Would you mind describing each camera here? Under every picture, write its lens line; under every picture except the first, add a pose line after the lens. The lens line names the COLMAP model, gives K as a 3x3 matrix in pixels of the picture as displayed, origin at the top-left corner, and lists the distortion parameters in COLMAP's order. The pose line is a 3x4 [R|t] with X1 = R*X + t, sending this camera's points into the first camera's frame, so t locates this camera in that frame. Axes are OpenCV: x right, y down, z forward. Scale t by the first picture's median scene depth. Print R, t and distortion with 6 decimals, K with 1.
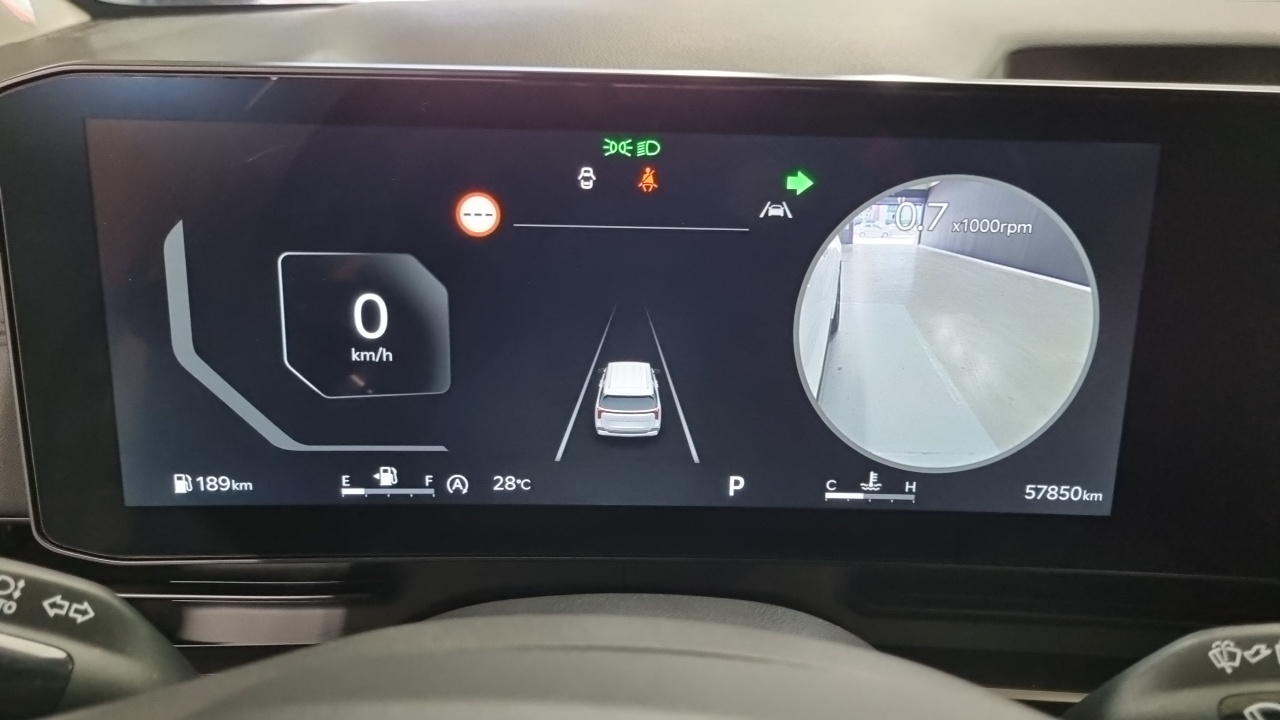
lens RADIAL K [[1000.2, 0, 645.1], [0, 1000.2, 361.4], [0, 0, 1]] dist [0.040945, -0.013685]
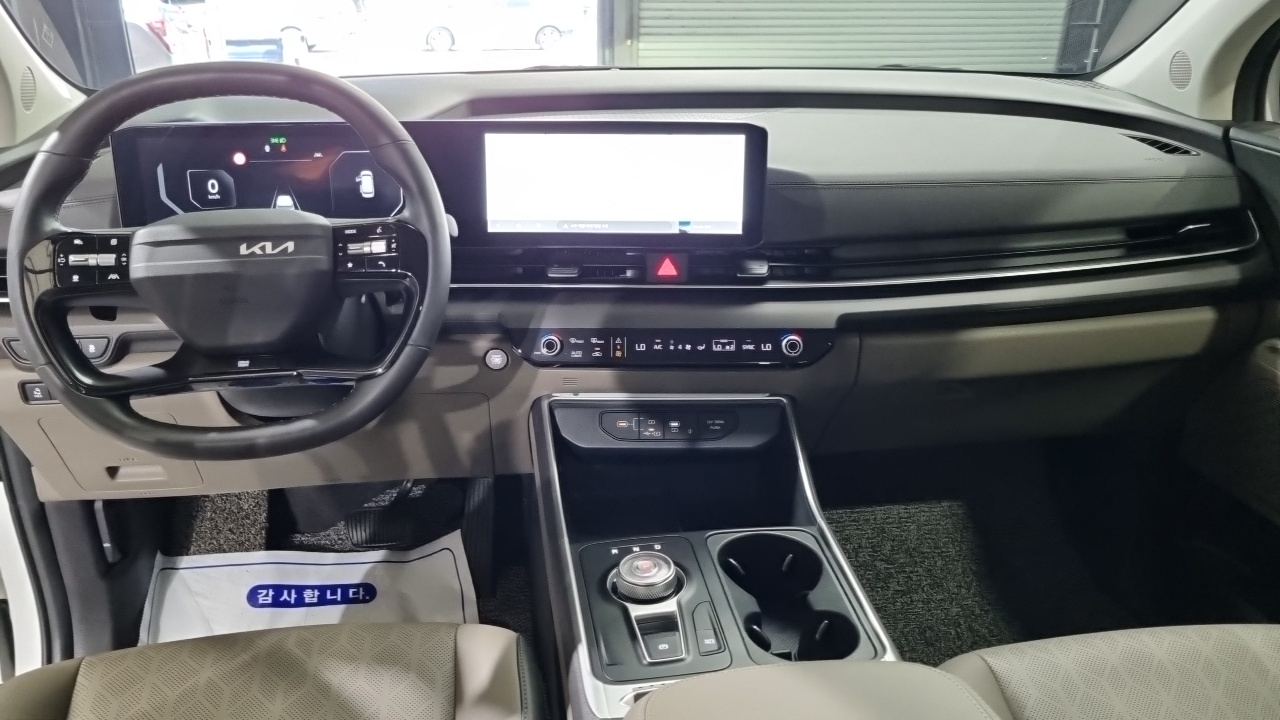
lens RADIAL K [[1000.2, 0, 635.6], [0, 1000.2, 347.7], [0, 0, 1]] dist [0.040945, -0.013685]
pose [[0.991912, -0.063091, 0.110137, 0.874969], [0.062619, 0.998007, 0.007745, 0.646932], [-0.110406, -0.000785, 0.993886, -3.041384]]
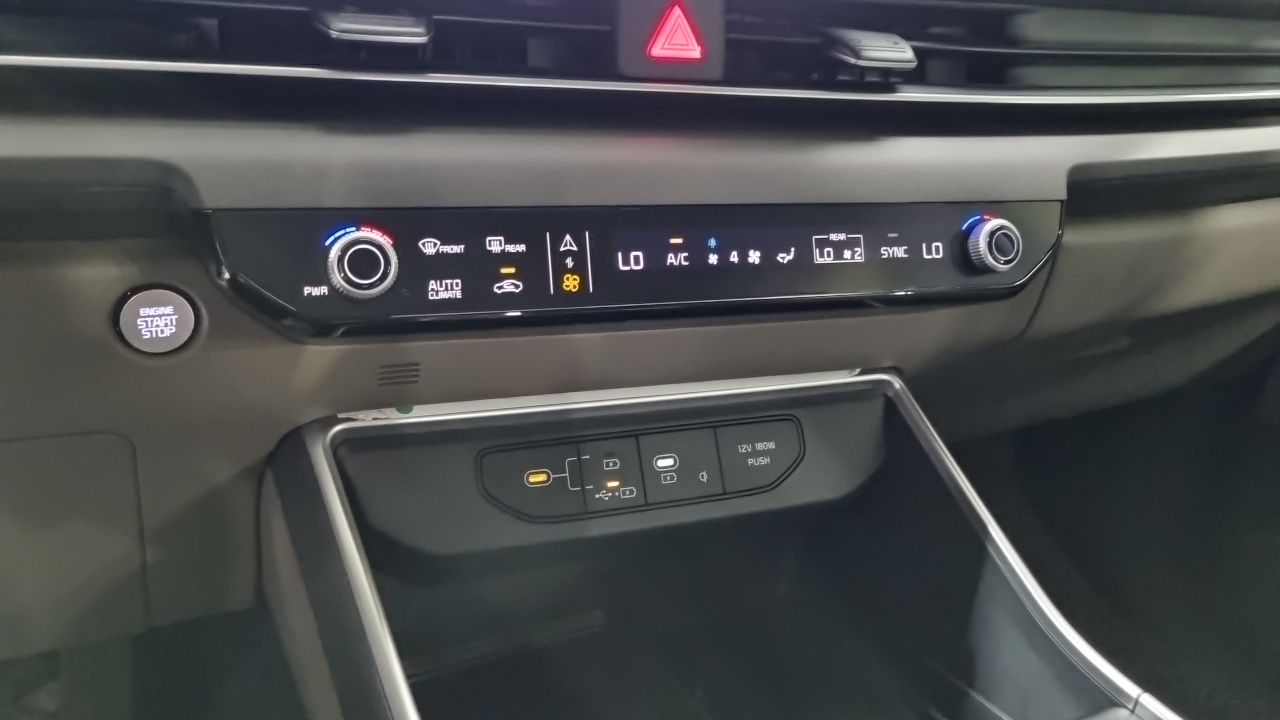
lens RADIAL K [[1000.2, 0, 636.7], [0, 1000.2, 353.9], [0, 0, 1]] dist [0.040945, -0.013685]
pose [[0.877454, -0.131040, 0.461414, 0.694301], [0.105778, 0.991140, 0.080326, 0.693731], [-0.467851, -0.021675, 0.883541, -0.276422]]
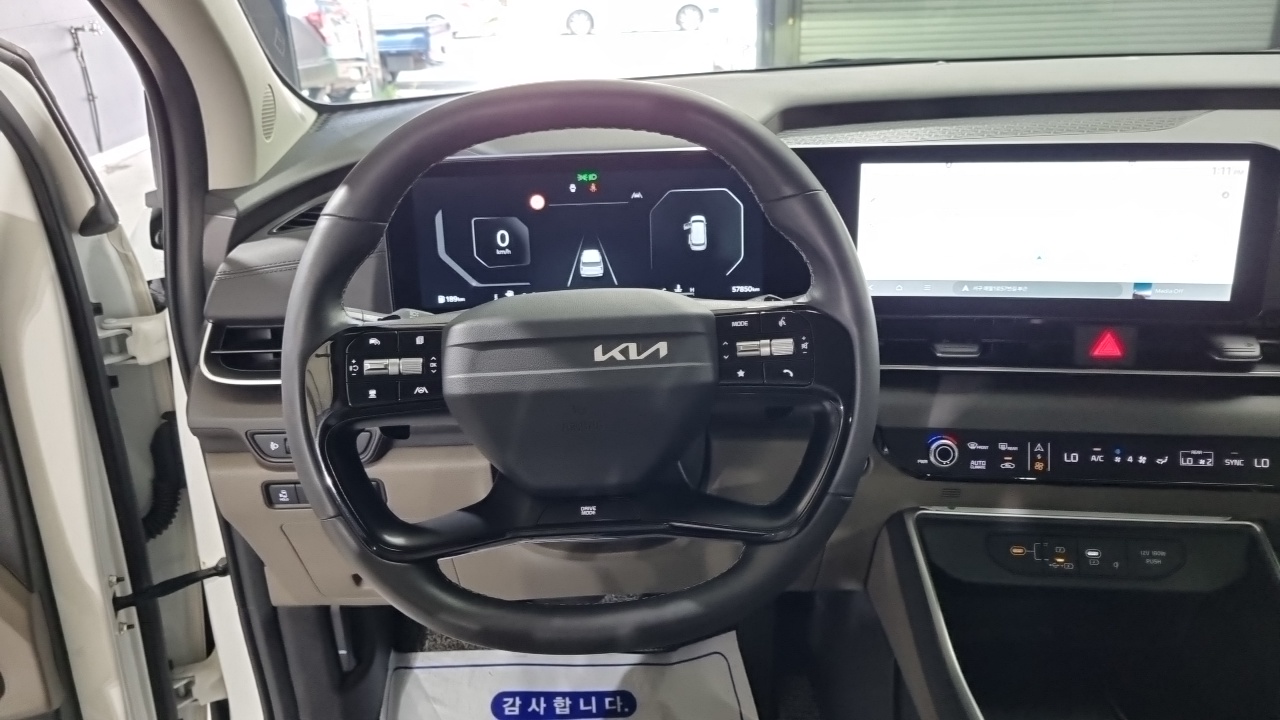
lens RADIAL K [[1000.2, 0, 636.8], [0, 1000.2, 355.4], [0, 0, 1]] dist [0.040945, -0.013685]
pose [[0.998582, -0.051670, -0.012817, 0.141965], [0.051995, 0.998296, 0.026488, 0.241829], [0.011426, -0.027117, 0.999567, -1.959714]]
